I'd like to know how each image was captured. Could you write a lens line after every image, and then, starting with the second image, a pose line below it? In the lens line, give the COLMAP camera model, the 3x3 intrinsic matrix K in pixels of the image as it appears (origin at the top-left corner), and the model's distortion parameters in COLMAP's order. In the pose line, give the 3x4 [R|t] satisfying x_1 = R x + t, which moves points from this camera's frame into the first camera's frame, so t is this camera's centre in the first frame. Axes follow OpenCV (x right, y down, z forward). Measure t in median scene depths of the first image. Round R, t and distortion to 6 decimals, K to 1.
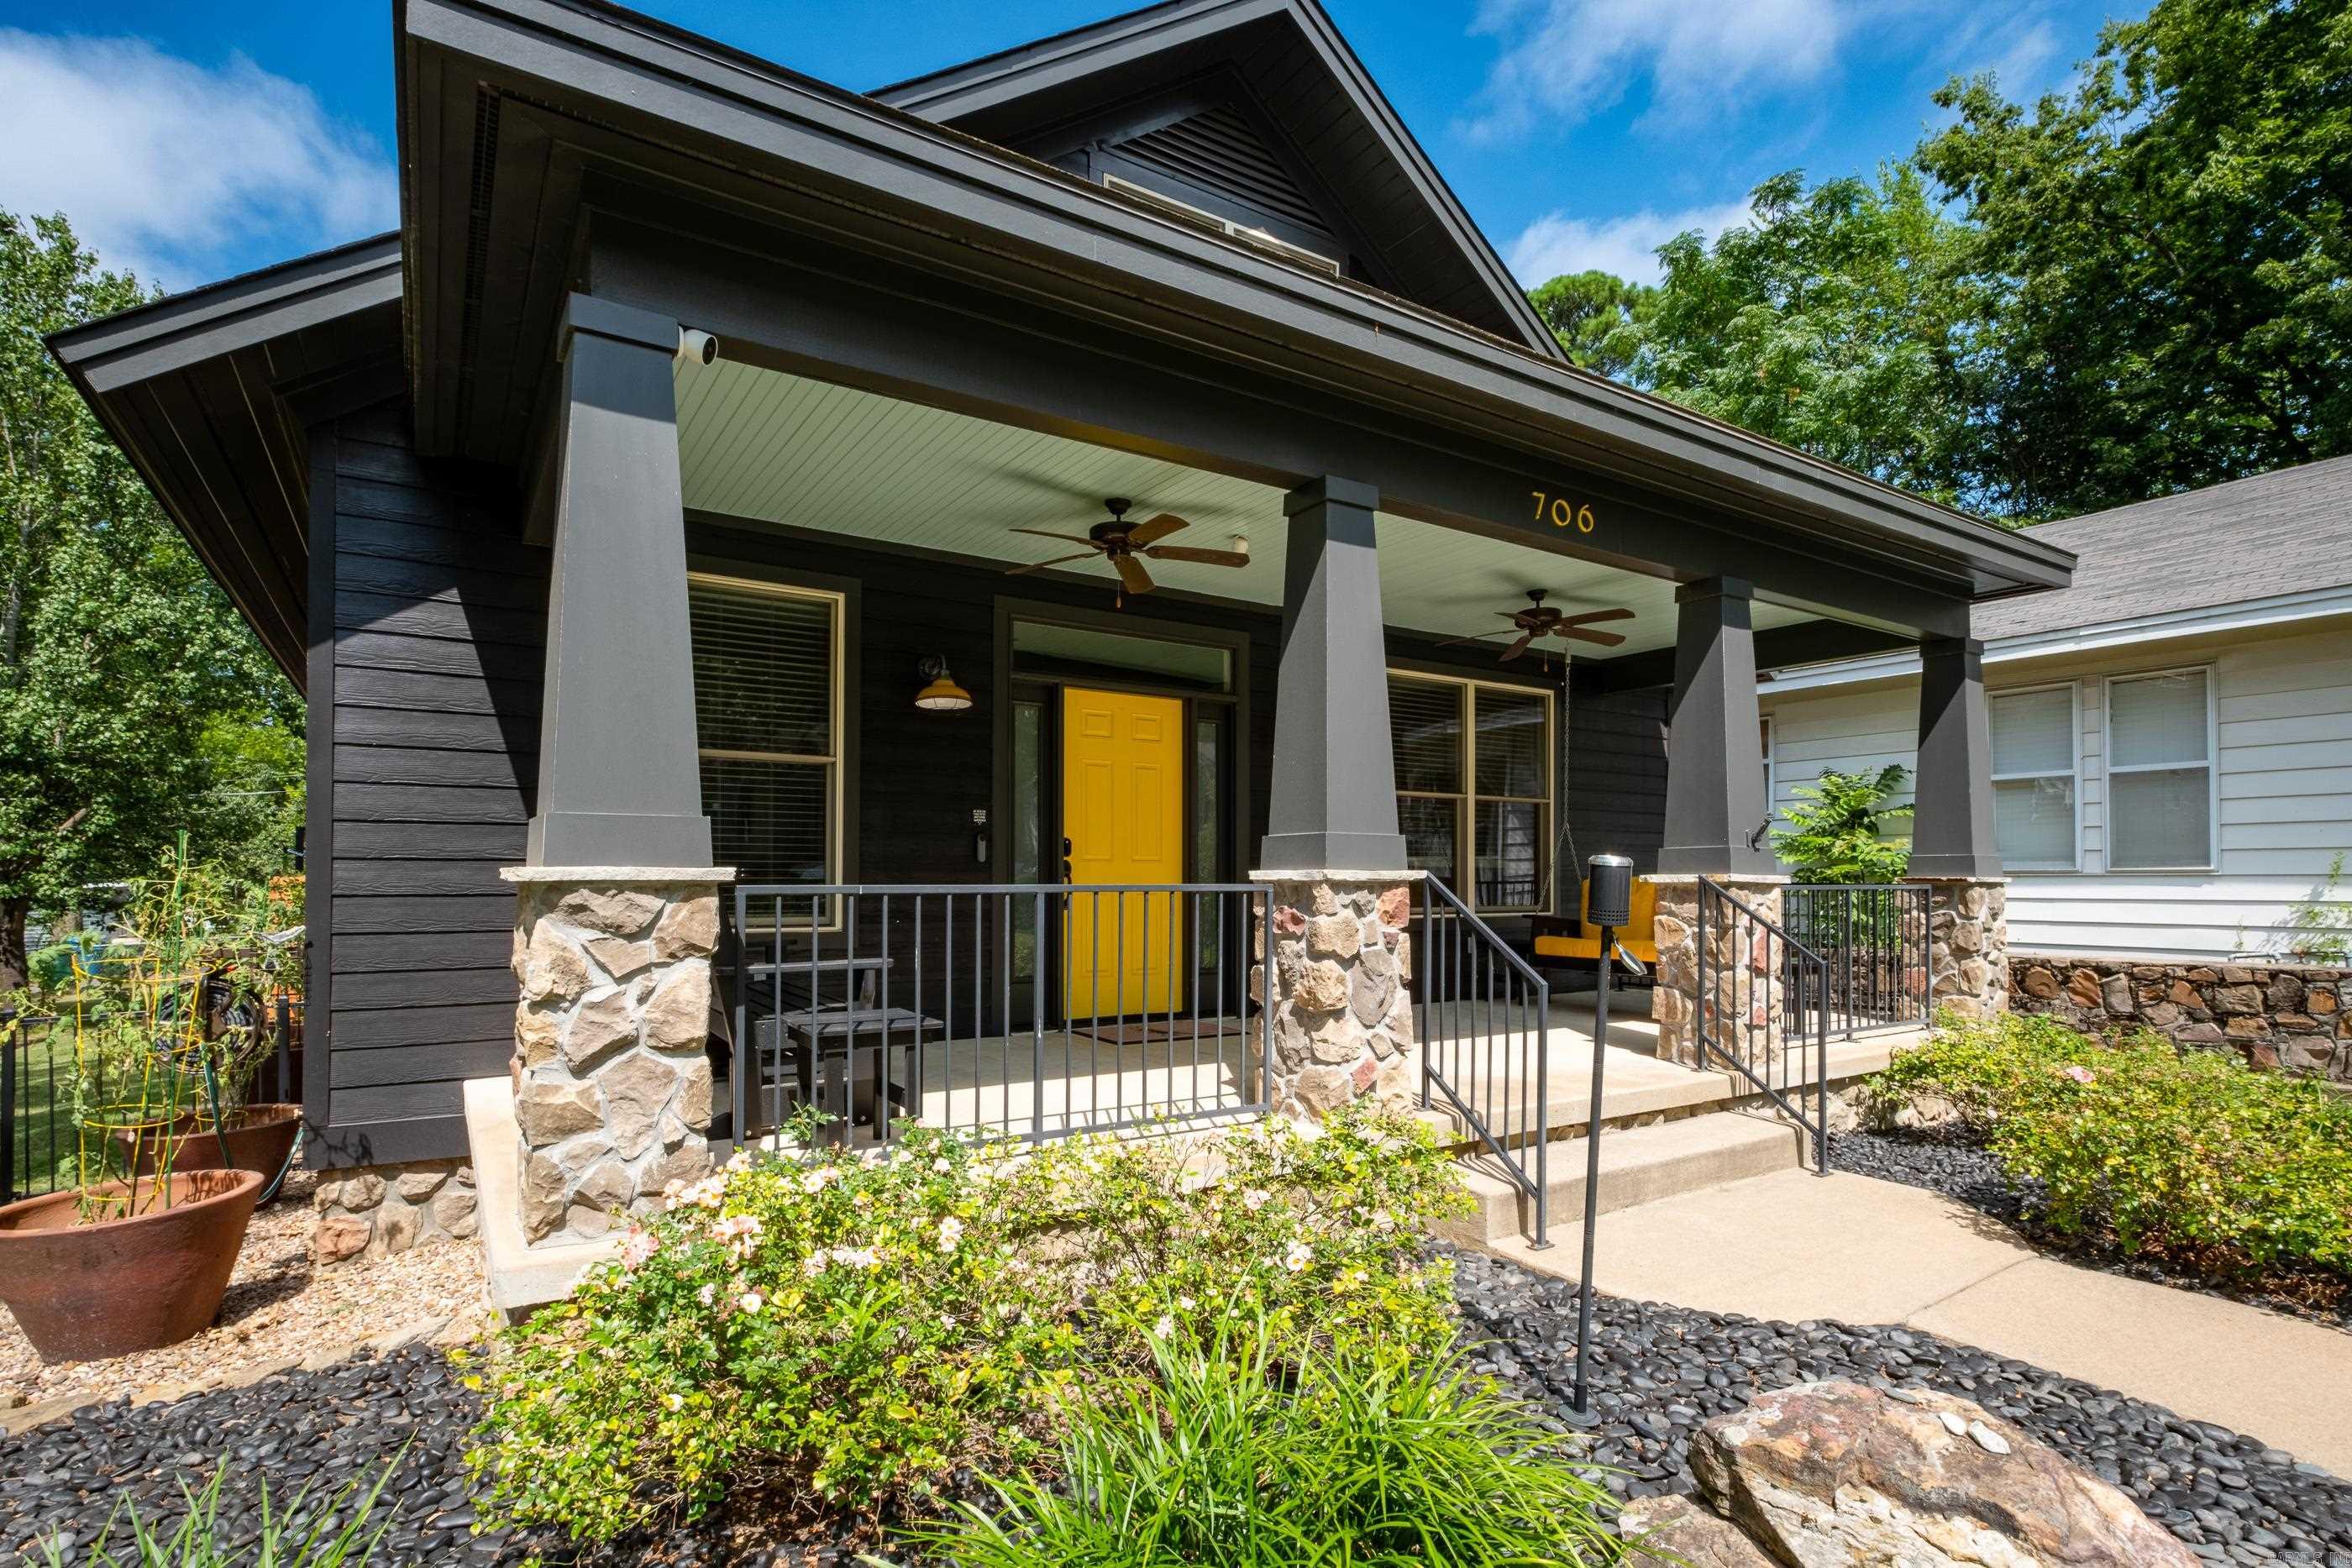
lens RADIAL K [[1121.1, 0, 1151.9], [0, 1121.1, 868.3], [0, 0, 1]] dist [0.013219, 0.000307]
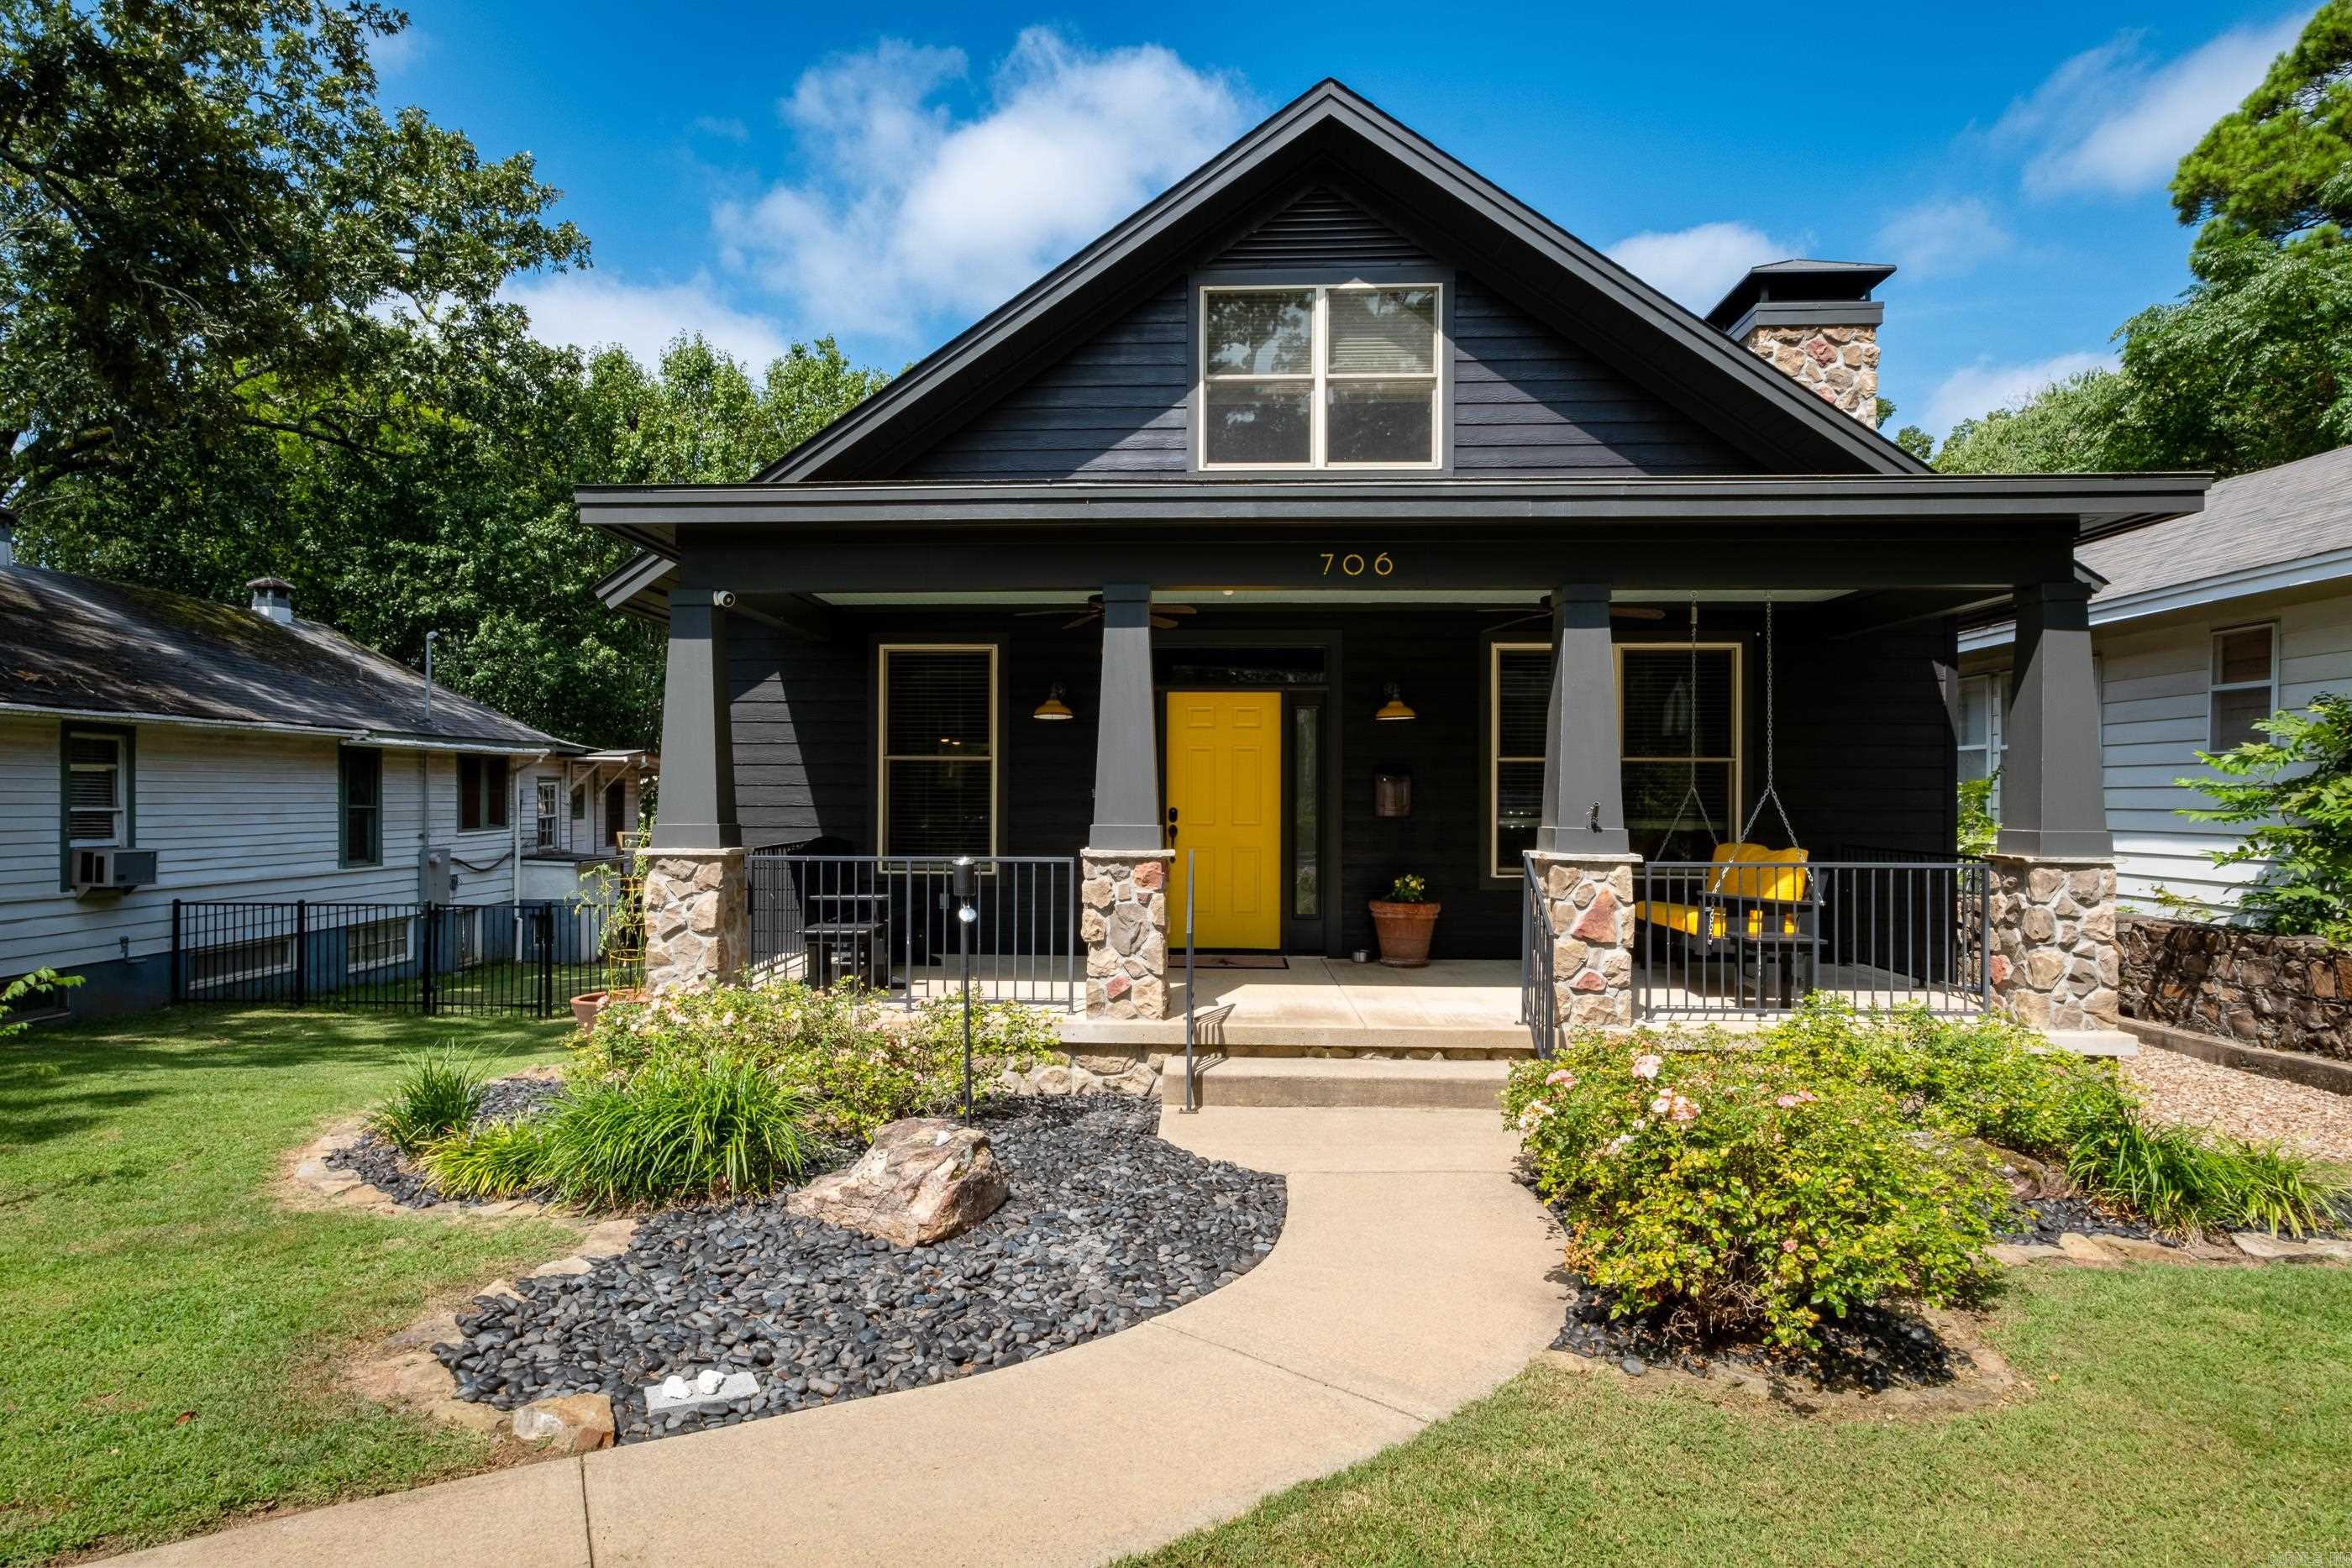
lens RADIAL K [[1351.4, 0, 1169.9], [0, 1351.4, 786.8], [0, 0, 1]] dist [0.003313, 0.000337]
pose [[0.815122, -0.001645, -0.579287, 1.248431], [0.004723, 0.999982, 0.003806, -0.086161], [0.579270, -0.005839, 0.815115, -0.412543]]
